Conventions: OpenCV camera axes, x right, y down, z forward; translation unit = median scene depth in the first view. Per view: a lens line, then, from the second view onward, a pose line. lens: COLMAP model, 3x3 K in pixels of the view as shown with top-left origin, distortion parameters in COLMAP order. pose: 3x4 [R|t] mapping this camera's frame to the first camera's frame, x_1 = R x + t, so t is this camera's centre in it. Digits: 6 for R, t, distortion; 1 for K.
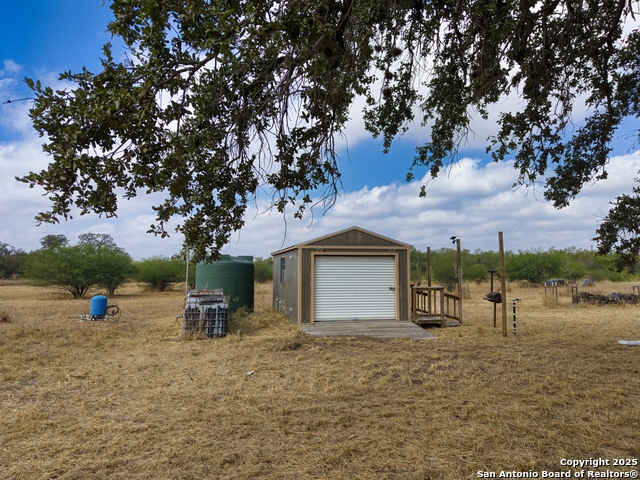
lens RADIAL K [[431.4, 0, 319.6], [0, 431.4, 230.5], [0, 0, 1]] dist [0.040711, -0.041951]
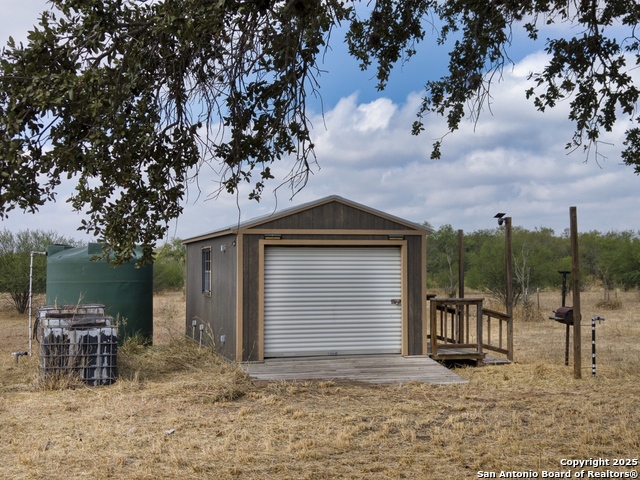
lens RADIAL K [[439.3, 0, 320.0], [0, 439.3, 240.0], [0, 0, 1]] dist [0.034460, -0.000753]
pose [[0.998399, 0.002661, 0.056496, 0.025034], [-0.003286, 0.999934, 0.010967, 0.036705], [-0.056463, -0.011136, 0.998343, 0.336981]]
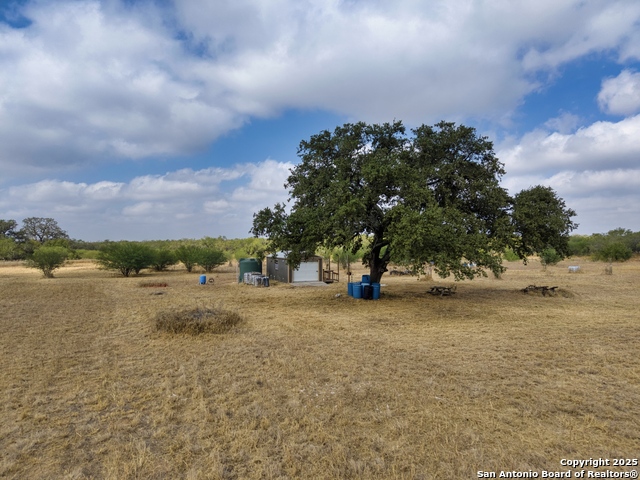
lens RADIAL K [[439.3, 0, 320.0], [0, 439.3, 240.0], [0, 0, 1]] dist [0.034460, -0.000753]
pose [[0.983492, -0.000925, 0.180949, -0.317884], [-0.013304, 0.996911, 0.077406, -0.277217], [-0.180461, -0.078536, 0.980442, -1.730536]]
